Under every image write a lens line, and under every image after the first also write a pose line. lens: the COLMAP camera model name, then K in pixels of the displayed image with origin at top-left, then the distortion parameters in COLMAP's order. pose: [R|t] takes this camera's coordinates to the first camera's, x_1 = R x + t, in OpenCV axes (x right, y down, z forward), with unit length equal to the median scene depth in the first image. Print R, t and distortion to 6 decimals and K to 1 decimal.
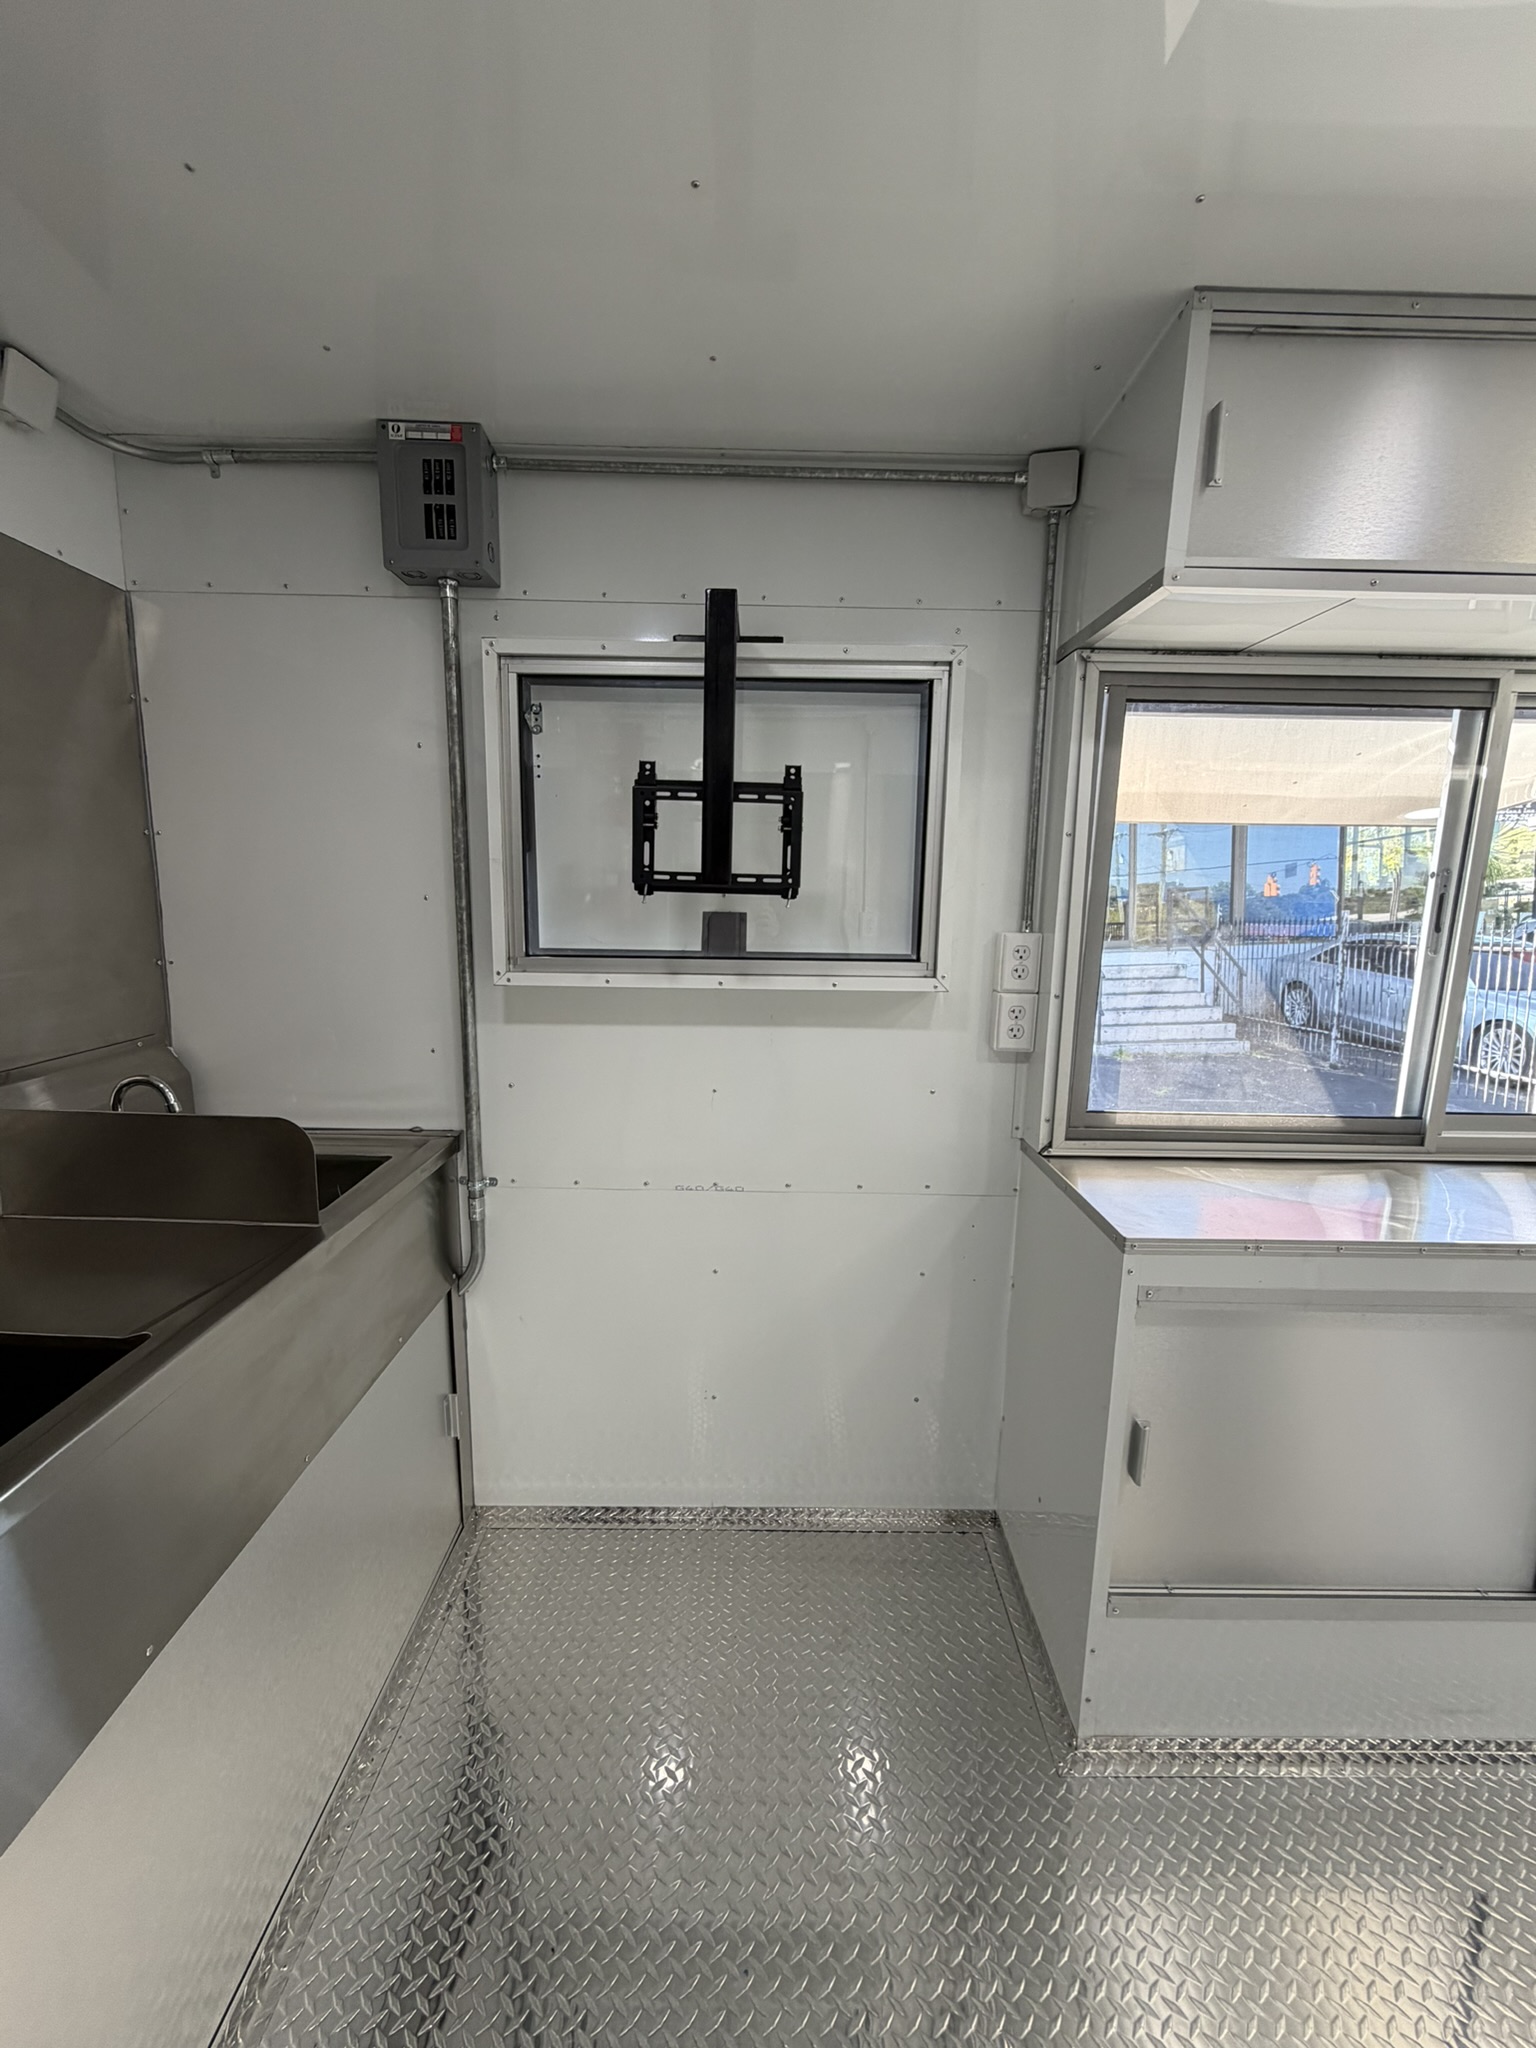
lens RADIAL K [[811.3, 0, 783.4], [0, 811.3, 1020.9], [0, 0, 1]] dist [0.001151, -0.000346]
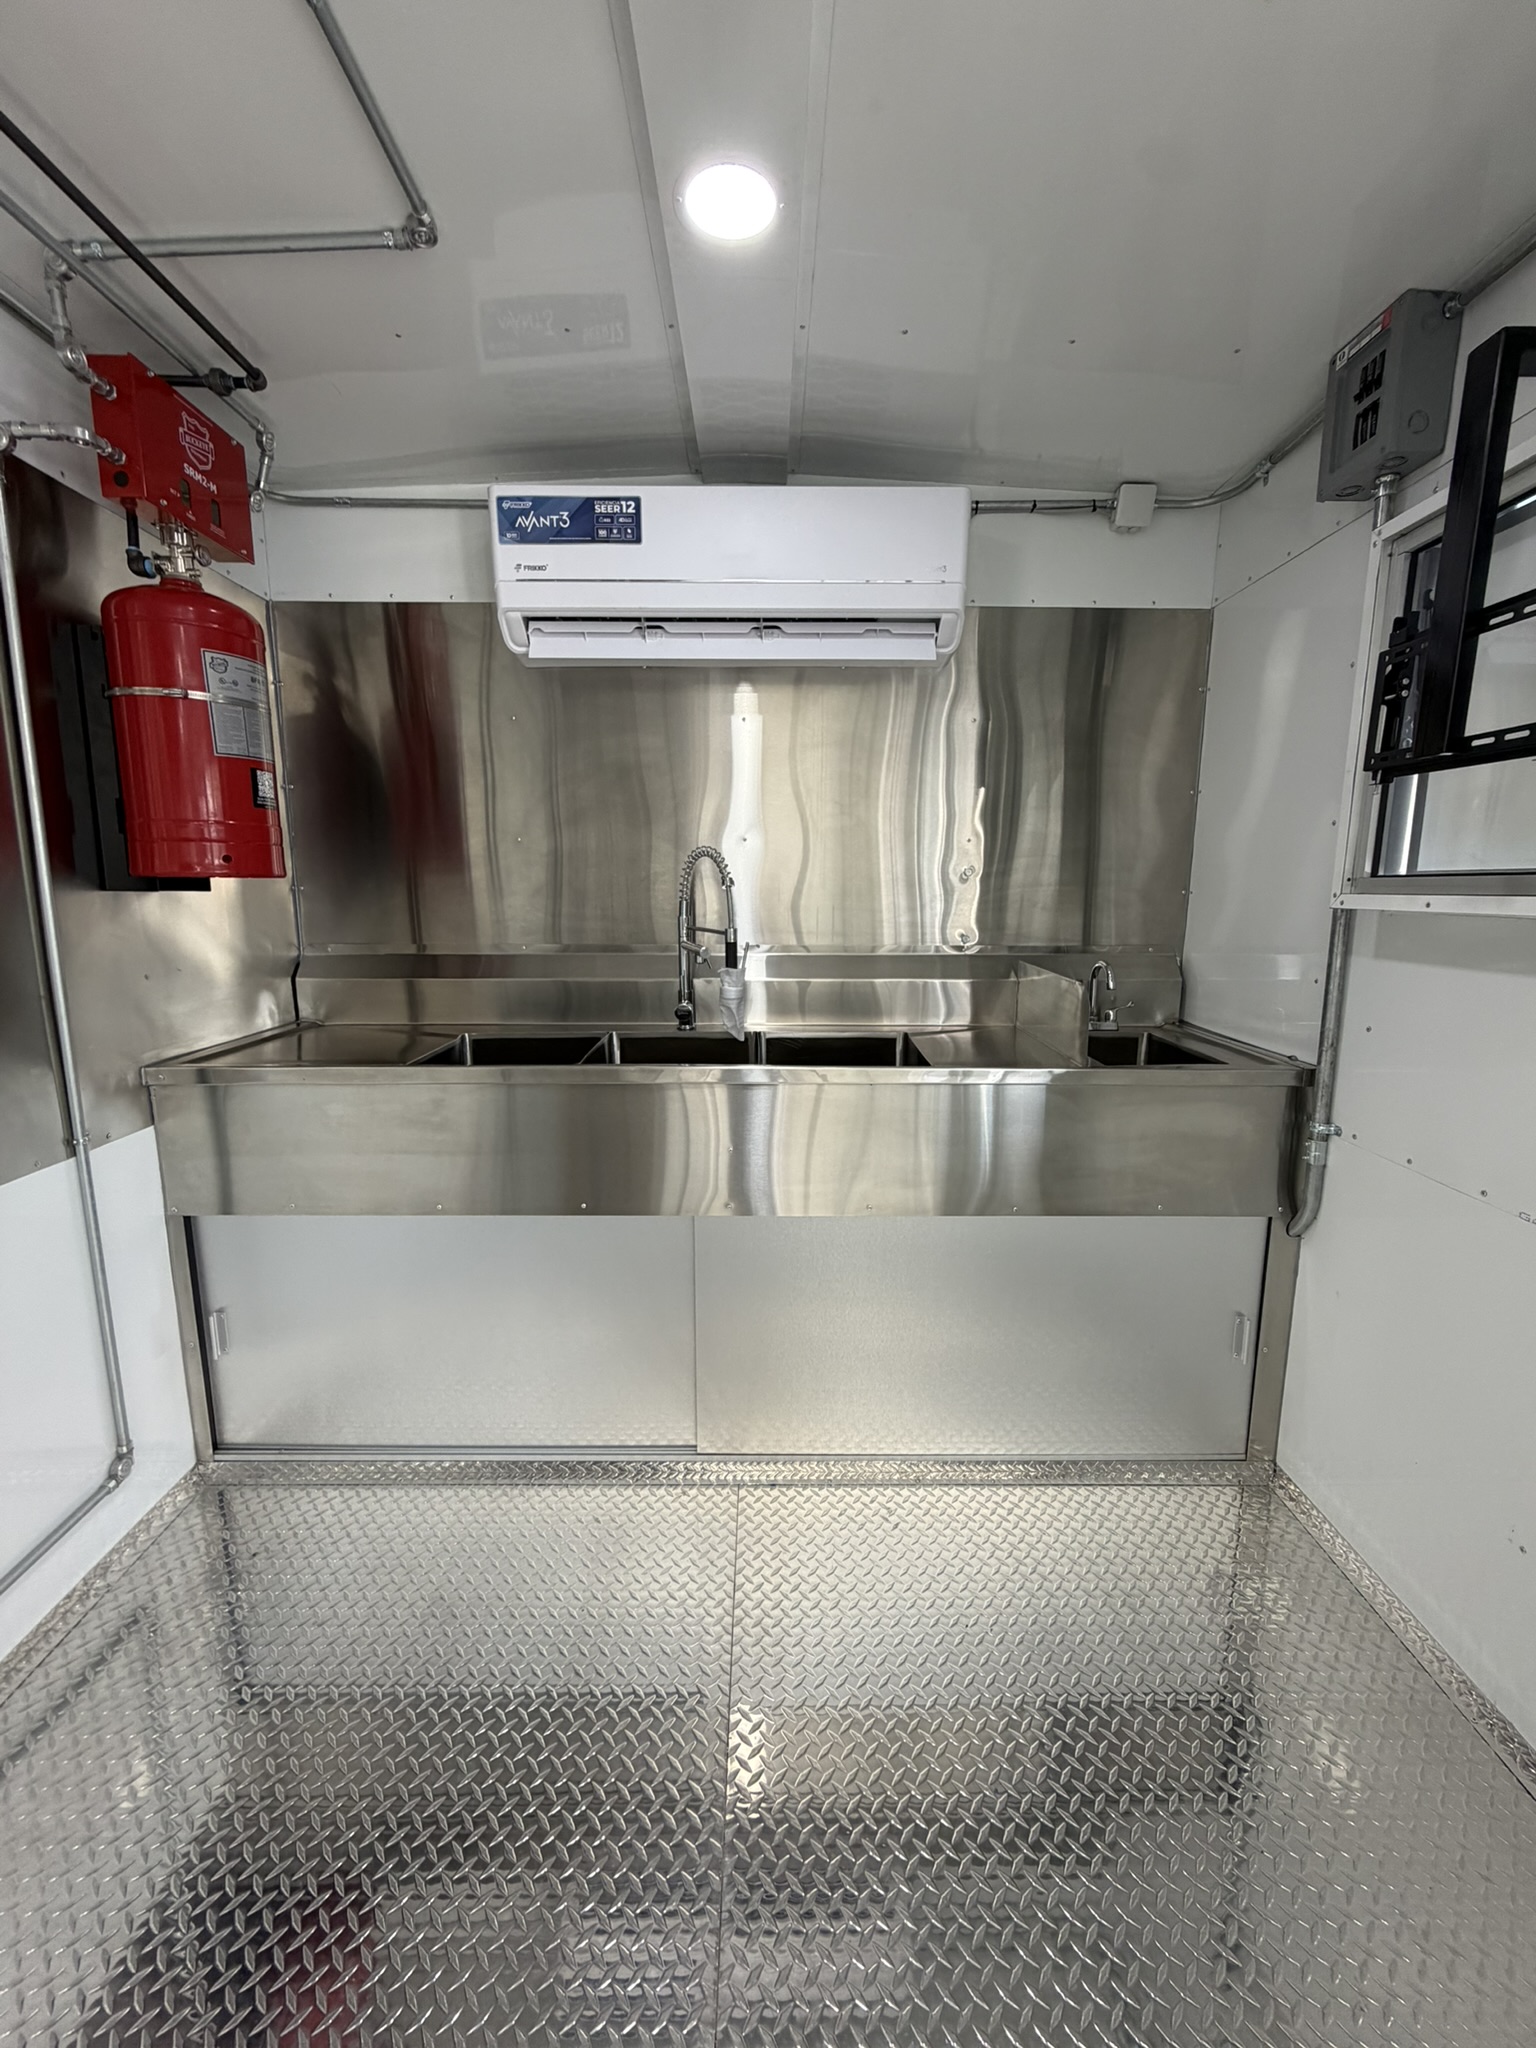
lens RADIAL K [[811.3, 0, 766.9], [0, 811.3, 1020.5], [0, 0, 1]] dist [0.001151, -0.000346]
pose [[0.002677, 0.150231, -0.988647, 0.591222], [-0.167677, 0.974721, 0.147661, 0.054222], [0.985838, 0.165378, 0.027800, 0.349347]]
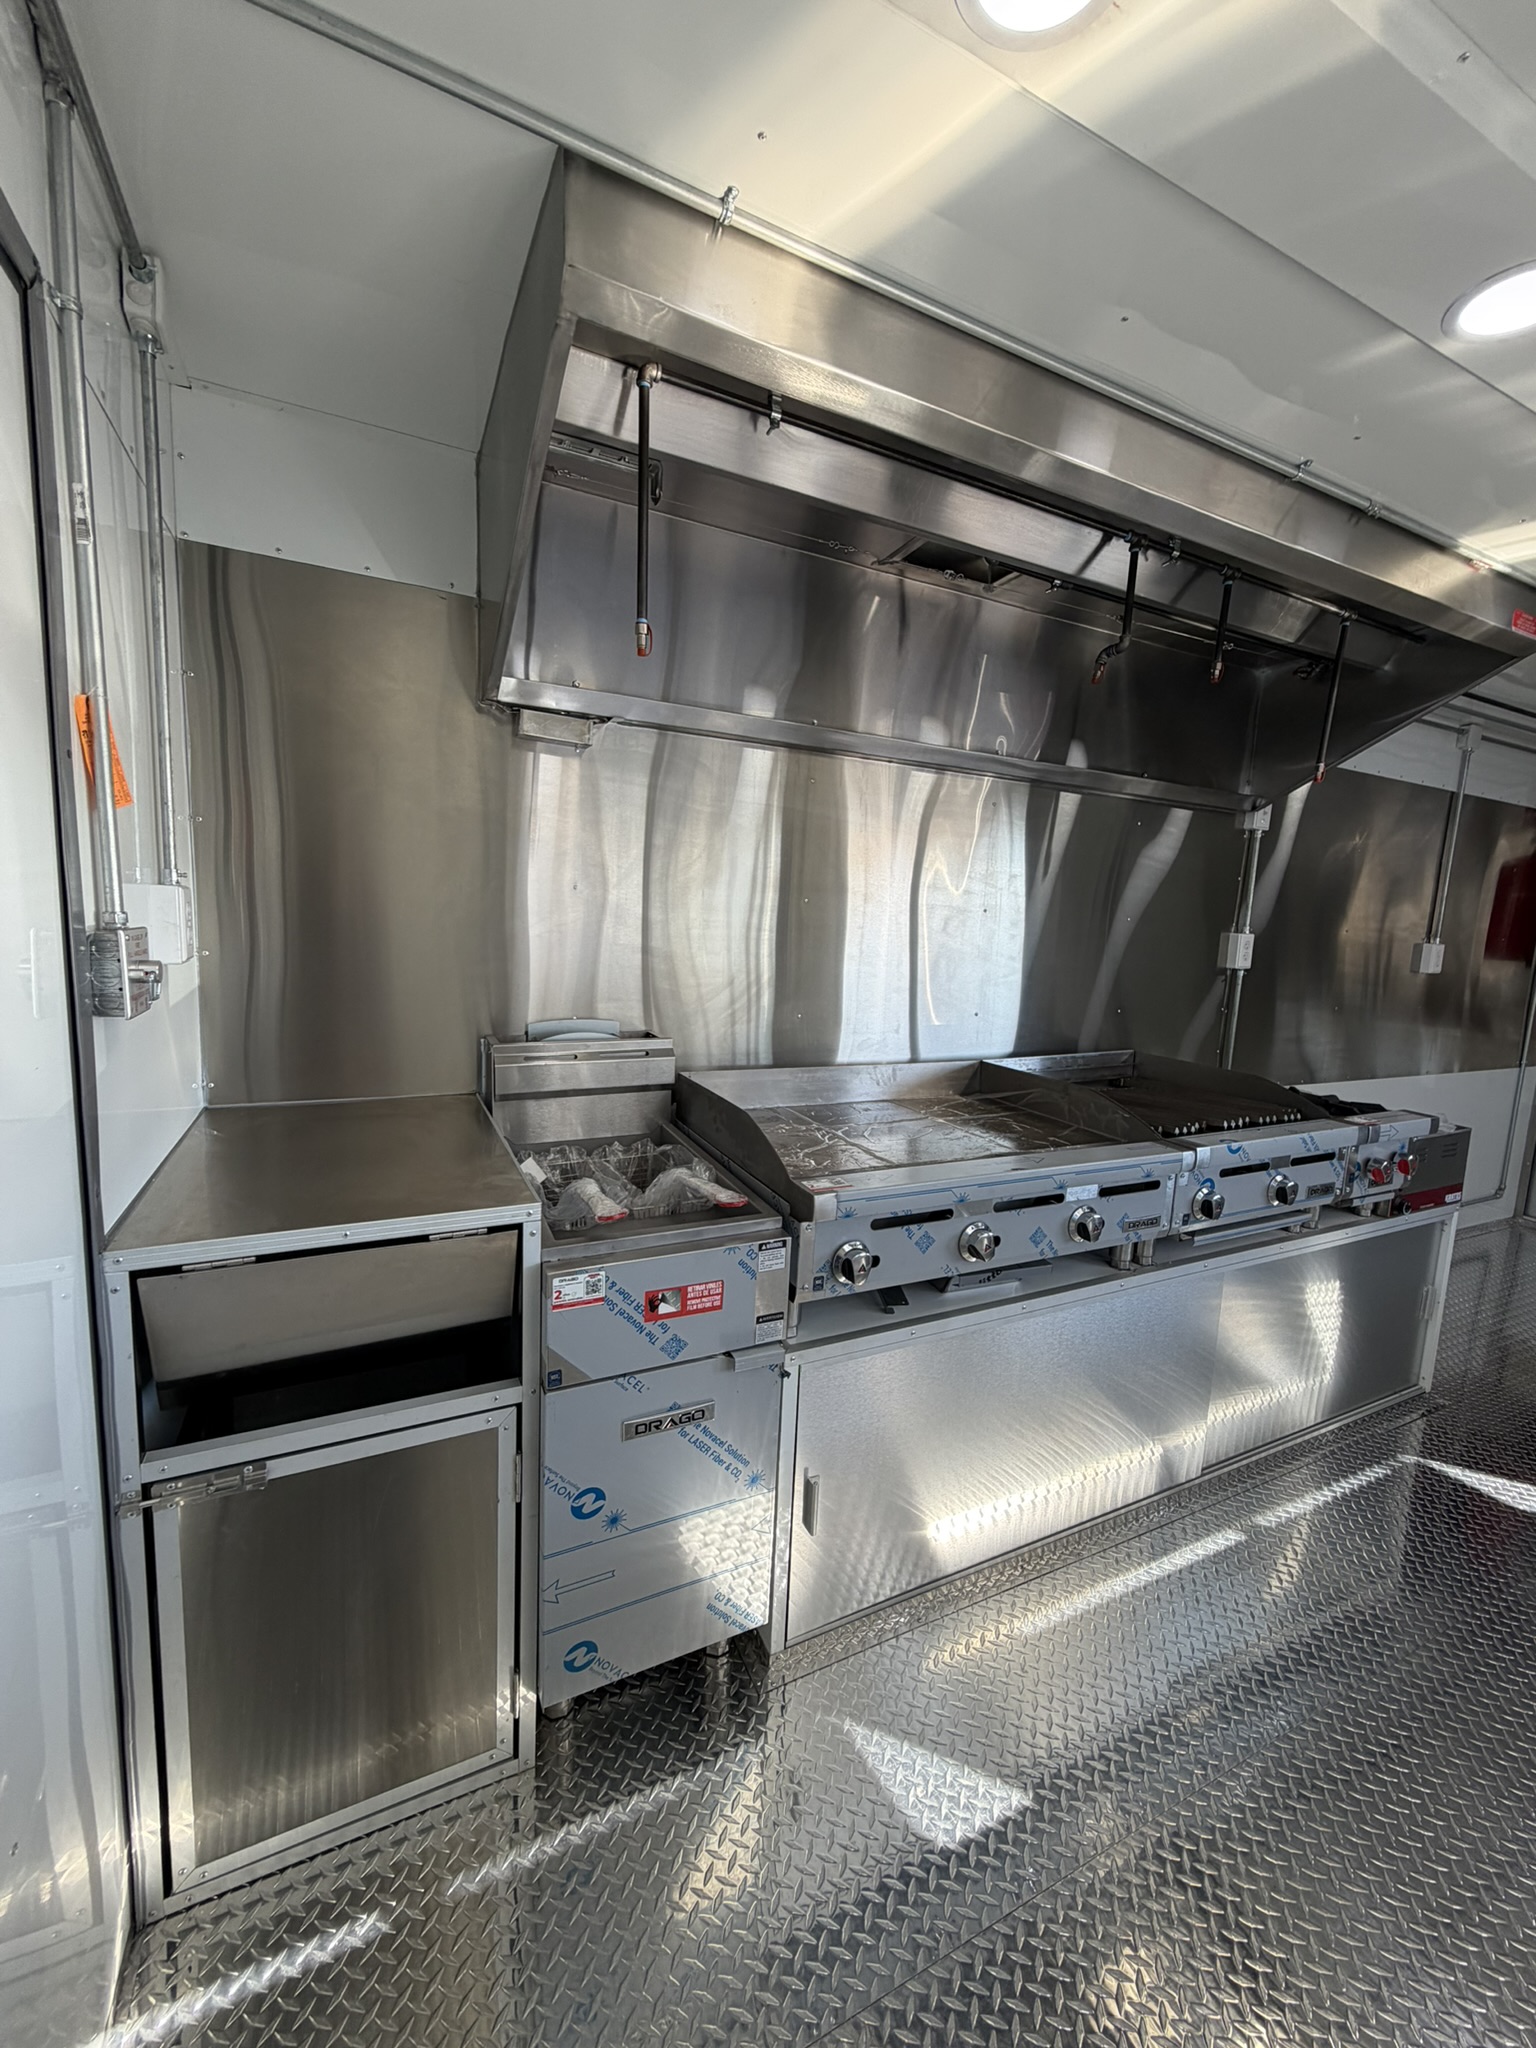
lens RADIAL K [[811.3, 0, 775.5], [0, 811.3, 1015.2], [0, 0, 1]] dist [0.001151, -0.000346]
pose [[-0.900600, -0.003816, -0.434633, 2.732761], [-0.134013, 0.953682, 0.269315, -0.033932], [0.413474, 0.300791, -0.859397, 0.743582]]
